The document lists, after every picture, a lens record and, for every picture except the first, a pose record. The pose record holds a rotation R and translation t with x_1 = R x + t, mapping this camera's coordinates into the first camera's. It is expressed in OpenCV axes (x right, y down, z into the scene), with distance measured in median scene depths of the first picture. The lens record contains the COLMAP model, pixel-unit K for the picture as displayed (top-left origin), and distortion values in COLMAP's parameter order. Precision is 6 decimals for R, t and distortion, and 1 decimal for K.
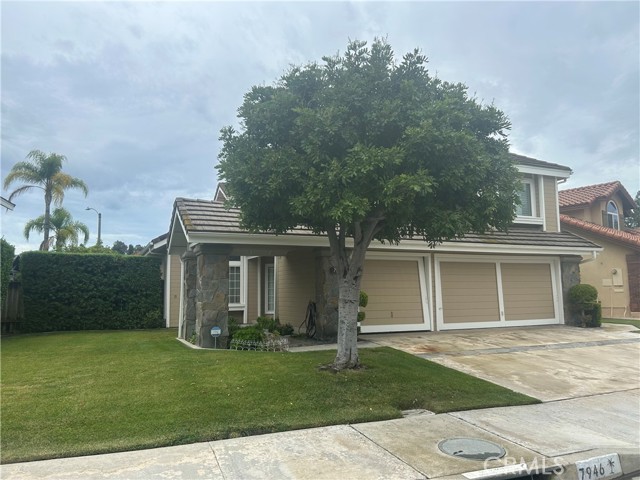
lens RADIAL K [[482.8, 0, 339.7], [0, 482.8, 238.7], [0, 0, 1]] dist [0.064703, -0.072539]
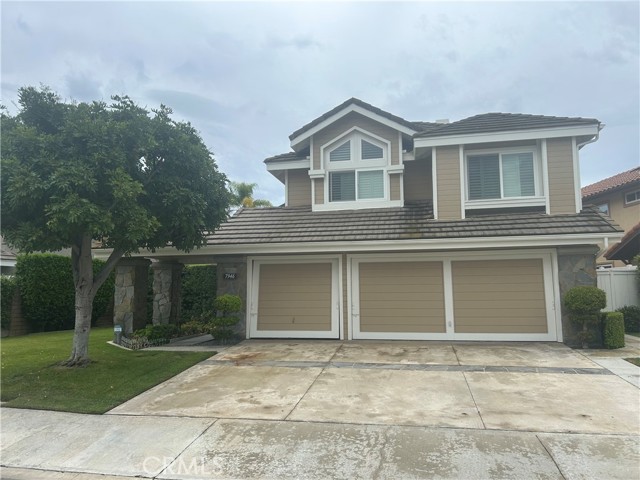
lens RADIAL K [[482.8, 0, 339.7], [0, 482.8, 238.7], [0, 0, 1]] dist [0.064703, -0.072539]
pose [[0.795074, -0.067401, -0.602756, 0.643340], [0.065296, 0.997542, -0.025417, 0.020315], [0.602988, -0.019149, 0.797520, 0.234657]]
